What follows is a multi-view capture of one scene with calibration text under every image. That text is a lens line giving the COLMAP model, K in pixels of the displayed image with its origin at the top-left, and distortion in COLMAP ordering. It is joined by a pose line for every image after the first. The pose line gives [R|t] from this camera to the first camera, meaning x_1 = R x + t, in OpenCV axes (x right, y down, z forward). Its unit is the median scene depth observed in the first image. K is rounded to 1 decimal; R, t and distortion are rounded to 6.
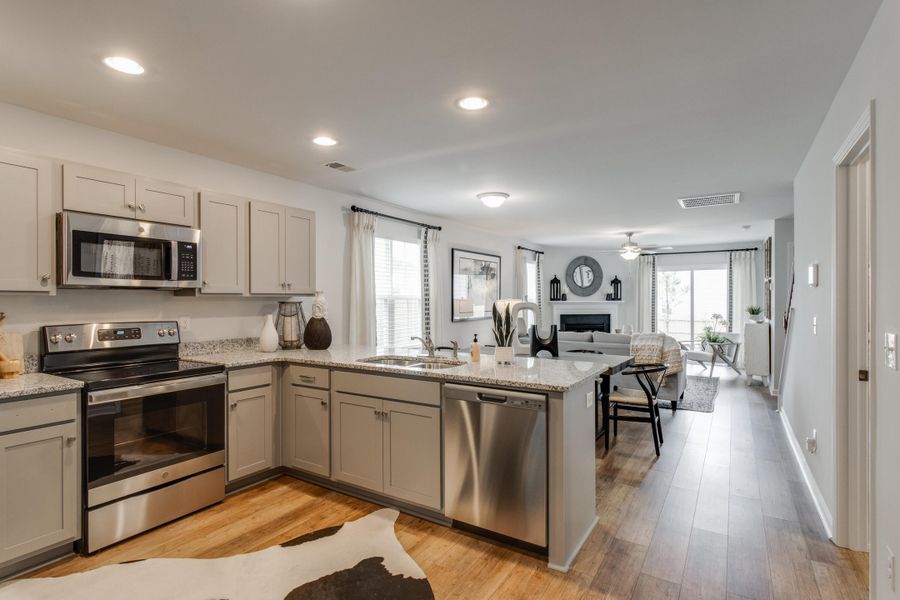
lens RADIAL K [[448.0, 0, 450.0], [0, 448.0, 300.0], [0, 0, 1]] dist [0.002661, 0.000249]
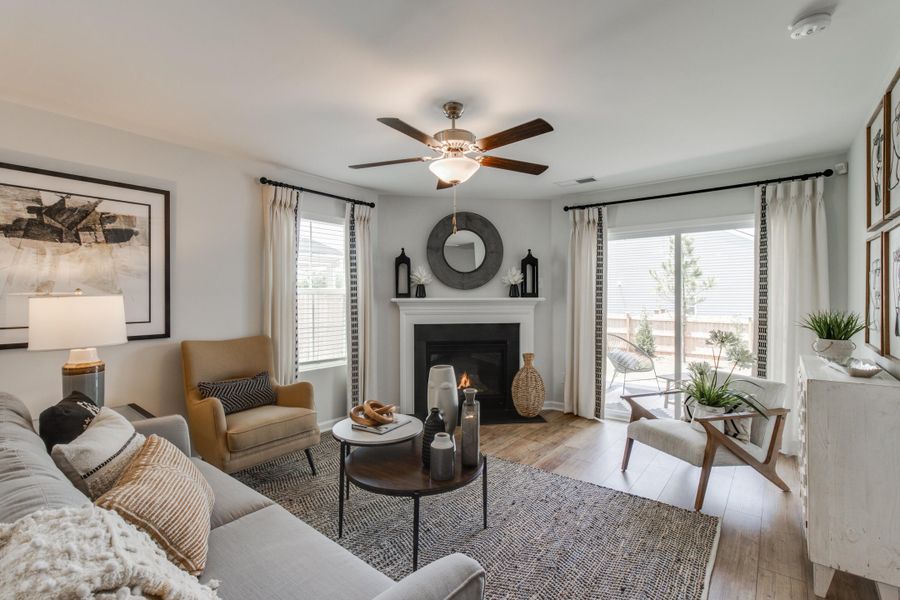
lens RADIAL K [[423.1, 0, 448.0], [0, 423.1, 298.0], [0, 0, 1]] dist [0.010777, 0.000225]
pose [[0.995210, 0.000778, -0.097755, 0.500236], [-0.000392, 0.999992, 0.003971, 0.000237], [0.097758, -0.003914, 0.995203, 0.772137]]
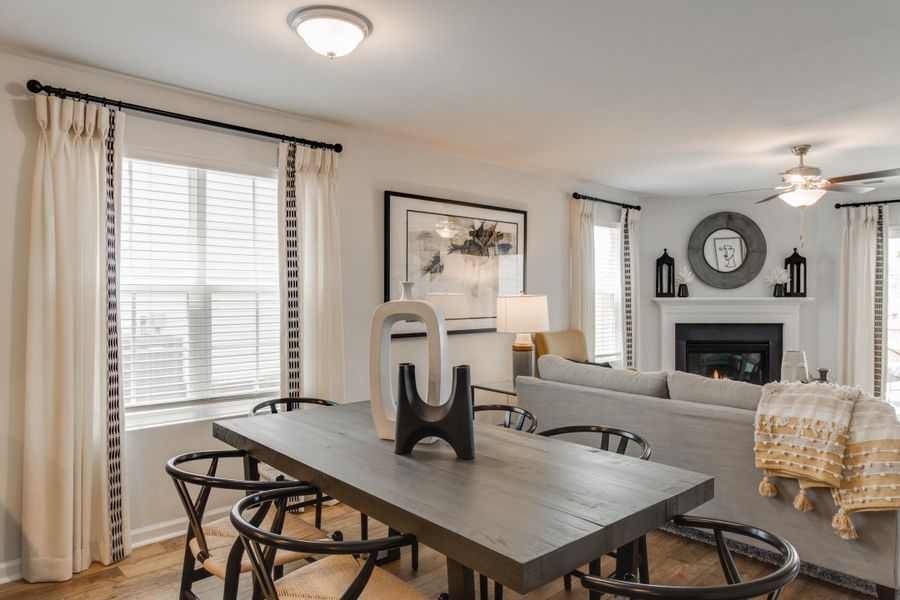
lens RADIAL K [[576.1, 0, 450.0], [0, 576.1, 300.0], [0, 0, 1]] dist [0.003791, 0.000475]
pose [[0.967533, 0.002758, -0.252730, 0.239997], [-0.001090, 0.999977, 0.006739, 0.000952], [0.252743, -0.006245, 0.967513, 0.405855]]
